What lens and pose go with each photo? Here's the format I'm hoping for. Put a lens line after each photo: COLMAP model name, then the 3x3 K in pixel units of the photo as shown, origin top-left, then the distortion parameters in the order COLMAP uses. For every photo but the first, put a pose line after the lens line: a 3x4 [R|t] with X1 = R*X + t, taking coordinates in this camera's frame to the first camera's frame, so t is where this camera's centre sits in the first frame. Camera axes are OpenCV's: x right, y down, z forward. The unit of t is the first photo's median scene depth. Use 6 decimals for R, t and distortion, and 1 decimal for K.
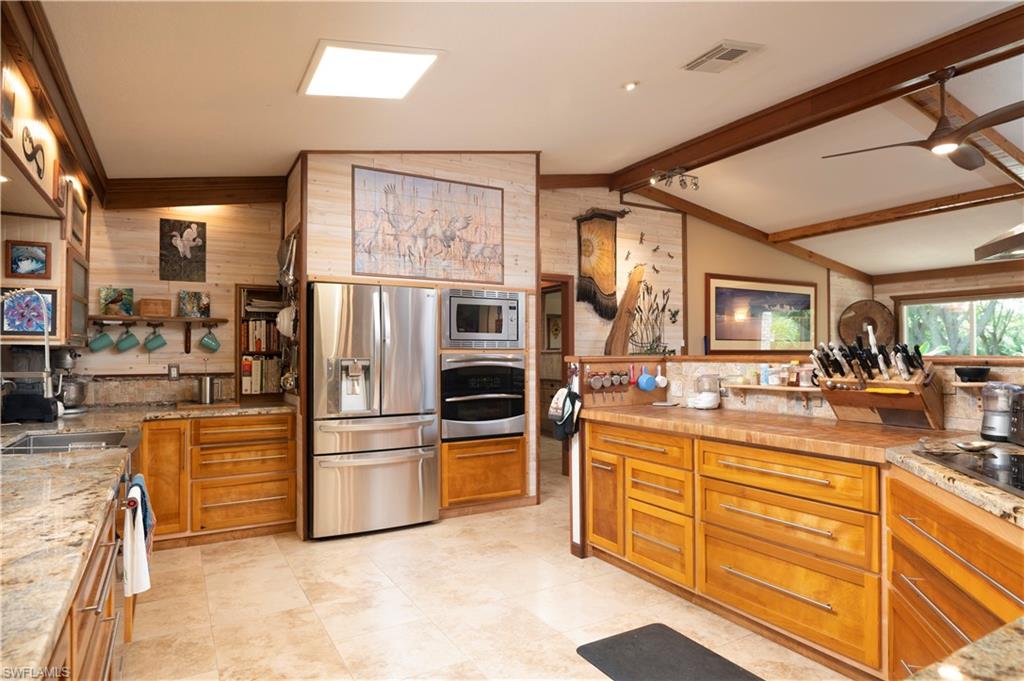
lens RADIAL K [[592.4, 0, 518.1], [0, 592.4, 349.8], [0, 0, 1]] dist [-0.004494, -0.000689]
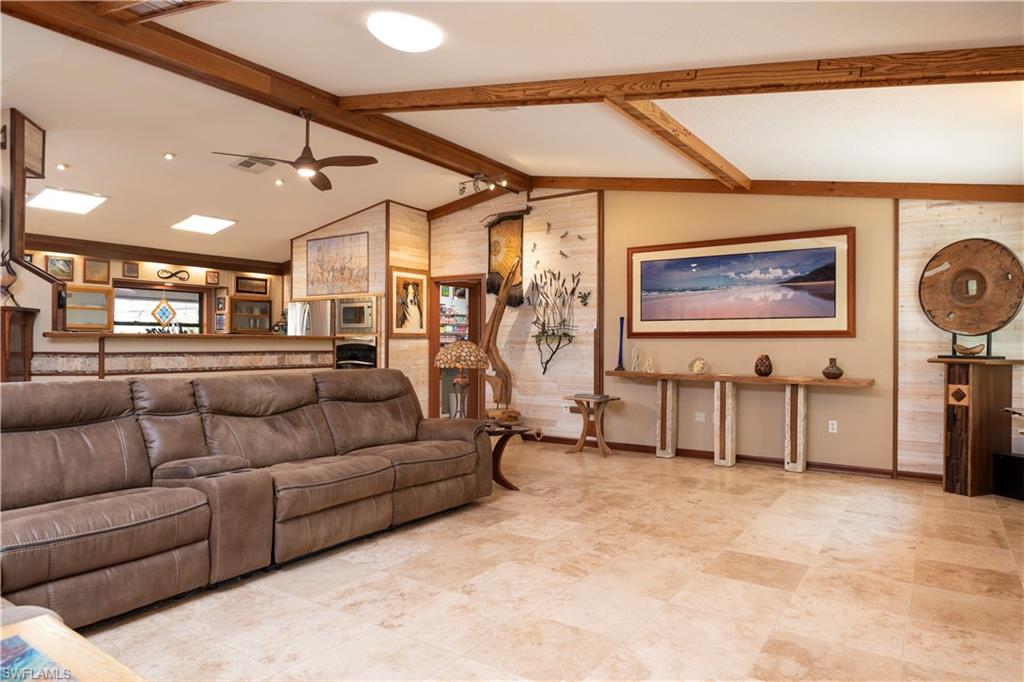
lens RADIAL K [[633.0, 0, 514.4], [0, 633.0, 343.0], [0, 0, 1]] dist [-0.000418, -0.008272]
pose [[0.427807, 0.002860, -0.903865, 1.839561], [0.001618, 0.999991, 0.003930, 0.019915], [0.903868, -0.003144, 0.427799, 0.698889]]
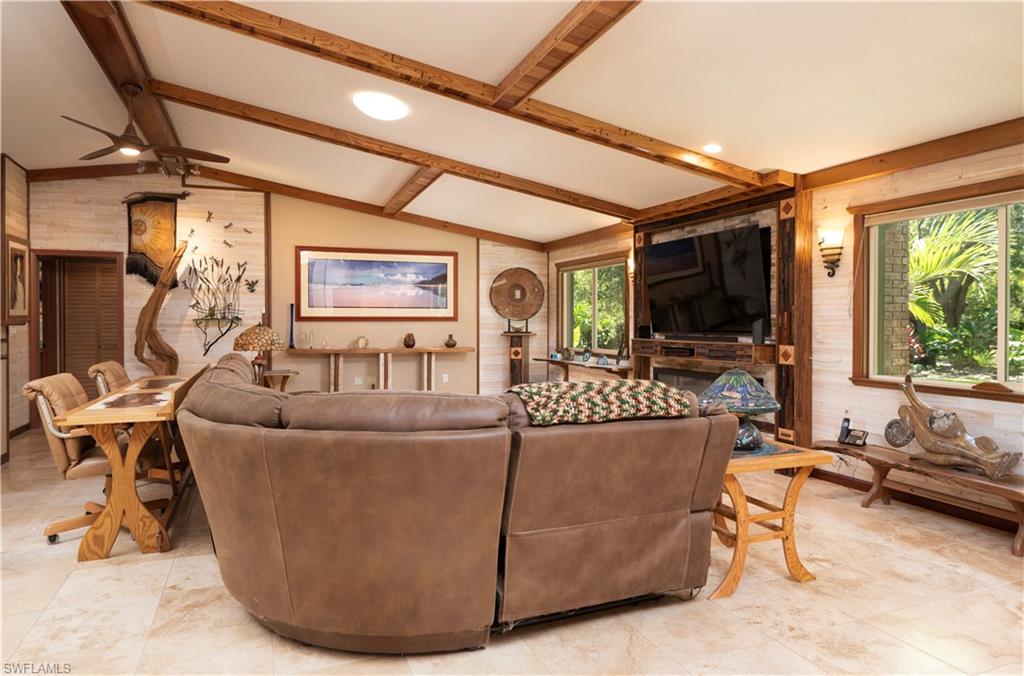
lens RADIAL K [[629.1, 0, 517.3], [0, 629.1, 331.4], [0, 0, 1]] dist [-0.001489, -0.011224]
pose [[0.989063, 0.005275, -0.147397, 1.461165], [-0.001826, 0.999721, 0.023529, -0.001088], [0.147480, -0.023002, 0.988798, -0.139932]]
